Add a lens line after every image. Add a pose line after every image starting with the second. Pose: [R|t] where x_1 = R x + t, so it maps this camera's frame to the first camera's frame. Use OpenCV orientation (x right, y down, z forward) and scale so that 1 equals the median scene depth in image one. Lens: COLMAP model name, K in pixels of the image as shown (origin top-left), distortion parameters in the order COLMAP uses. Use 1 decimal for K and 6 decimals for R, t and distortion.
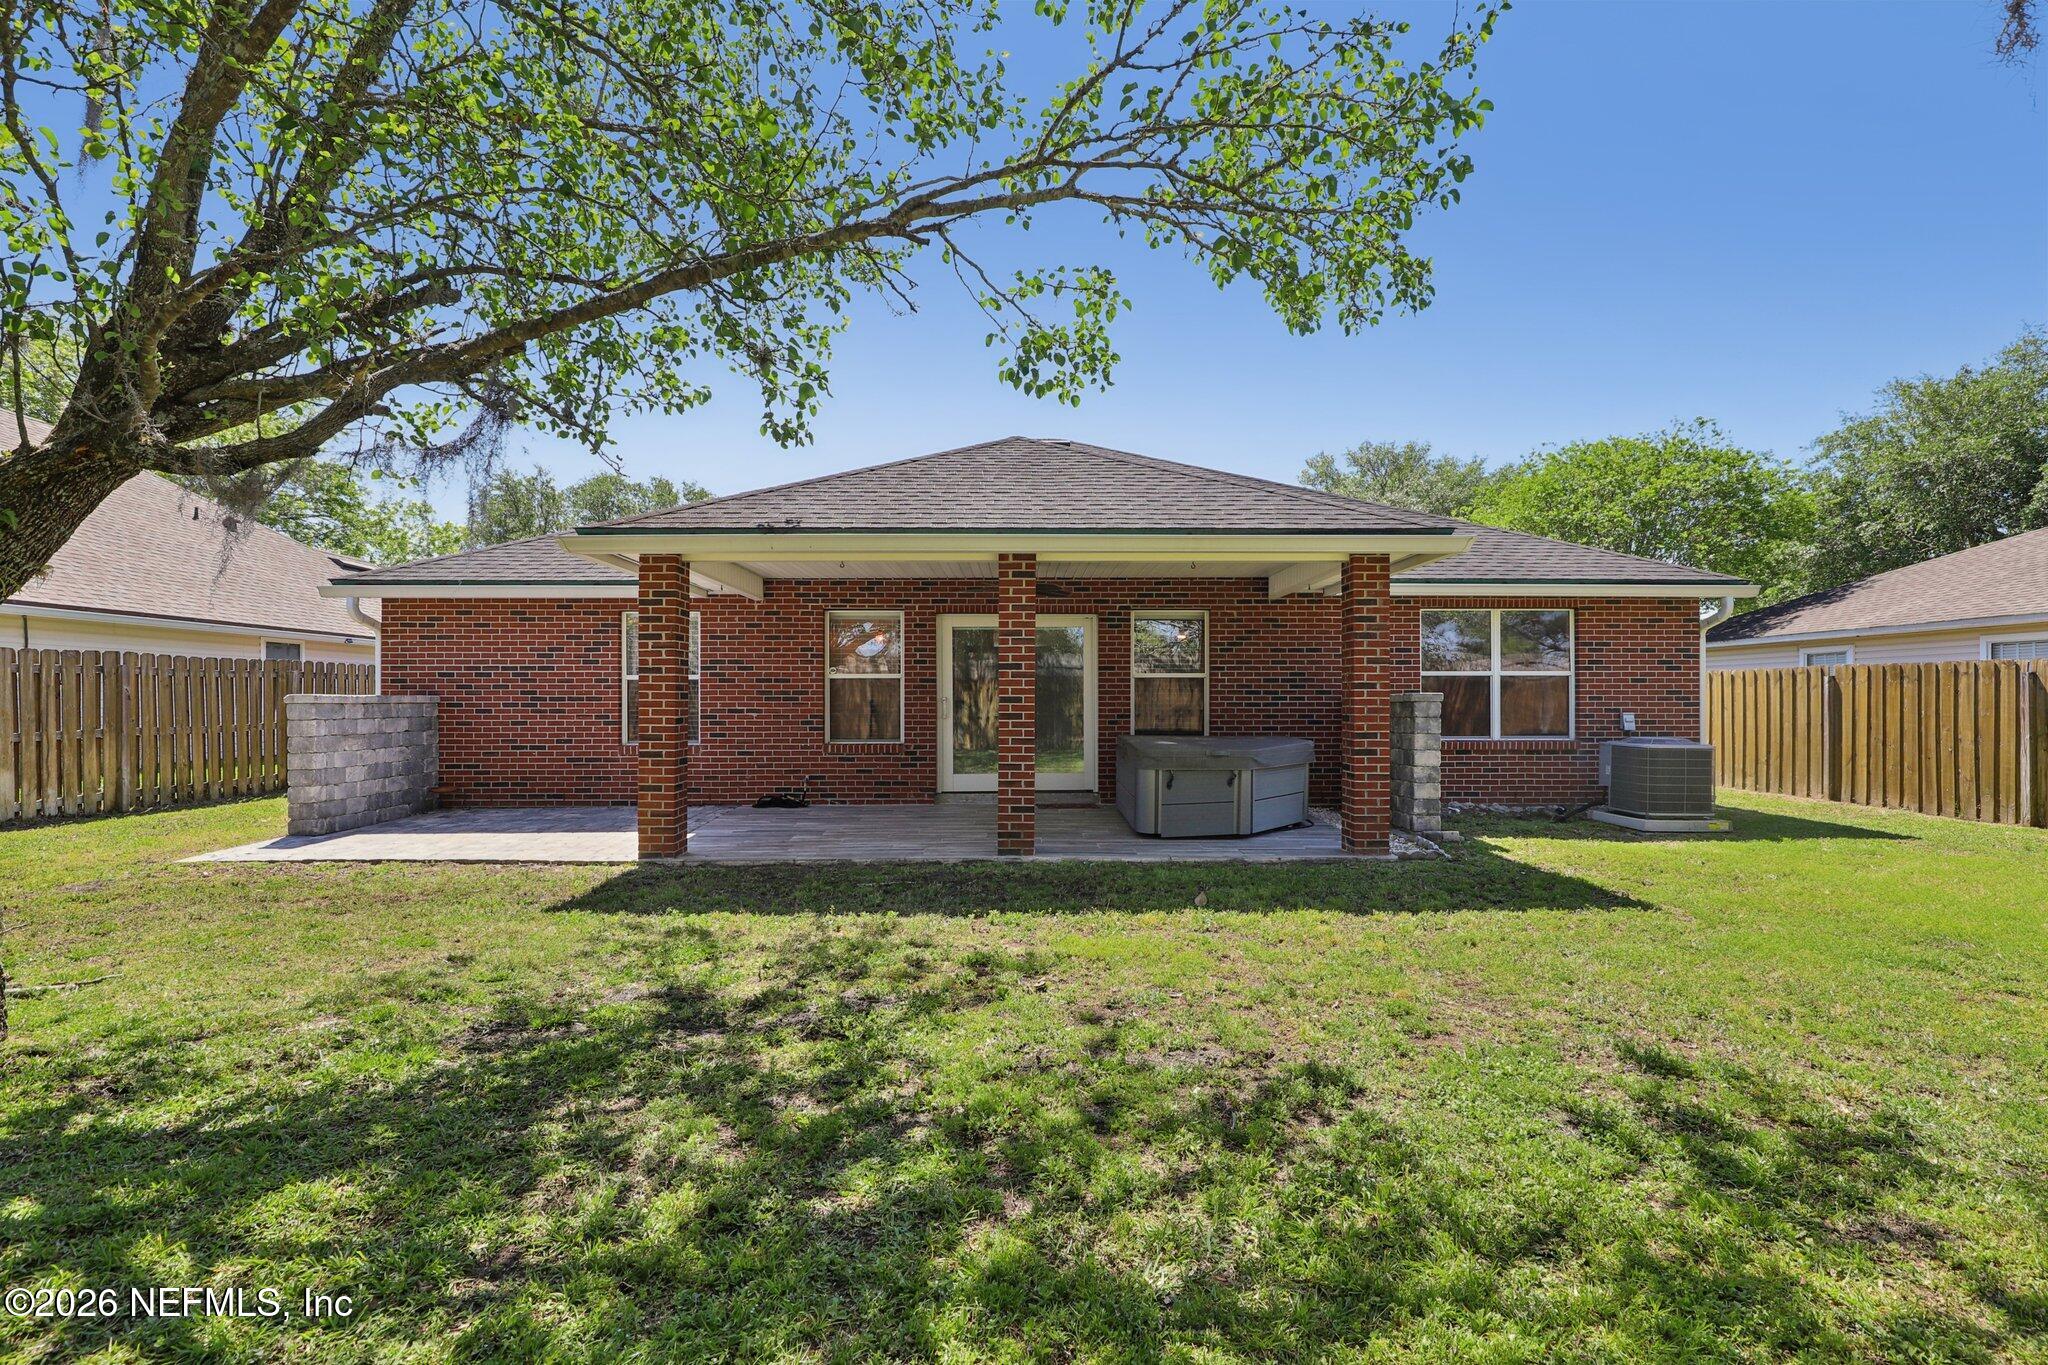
lens RADIAL K [[925.3, 0, 1021.8], [0, 925.3, 698.1], [0, 0, 1]] dist [-0.001247, 0.000437]
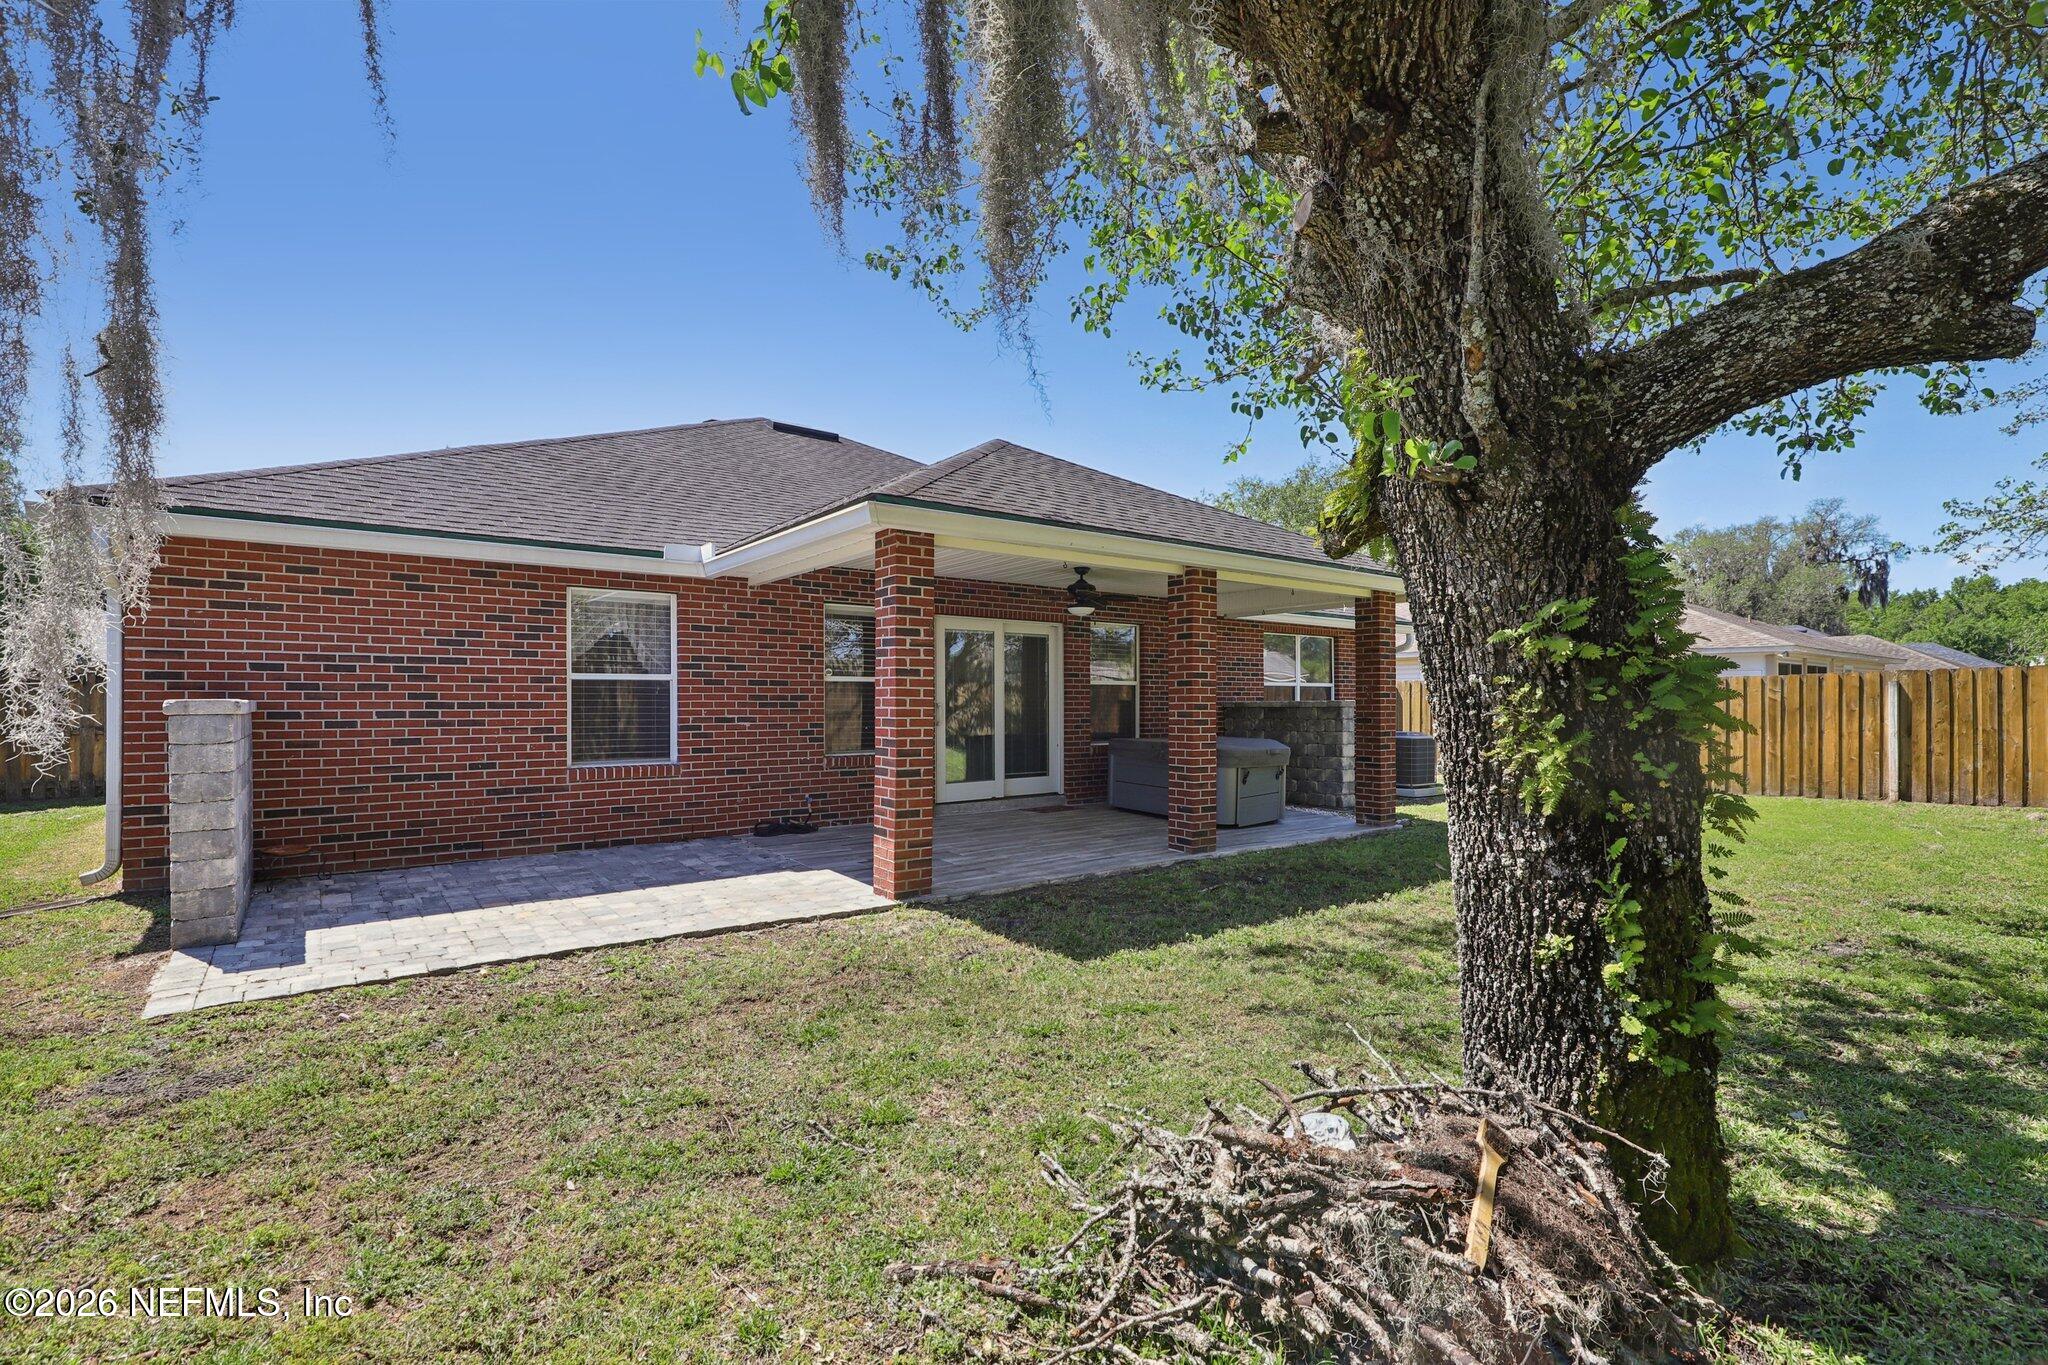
lens RADIAL K [[925.3, 0, 1021.8], [0, 925.3, 698.1], [0, 0, 1]] dist [-0.001247, 0.000437]
pose [[0.811927, 0.001777, 0.583756, -0.576088], [0.000125, 0.999995, -0.003219, -0.003034], [-0.583759, 0.002686, 0.811923, 0.188280]]
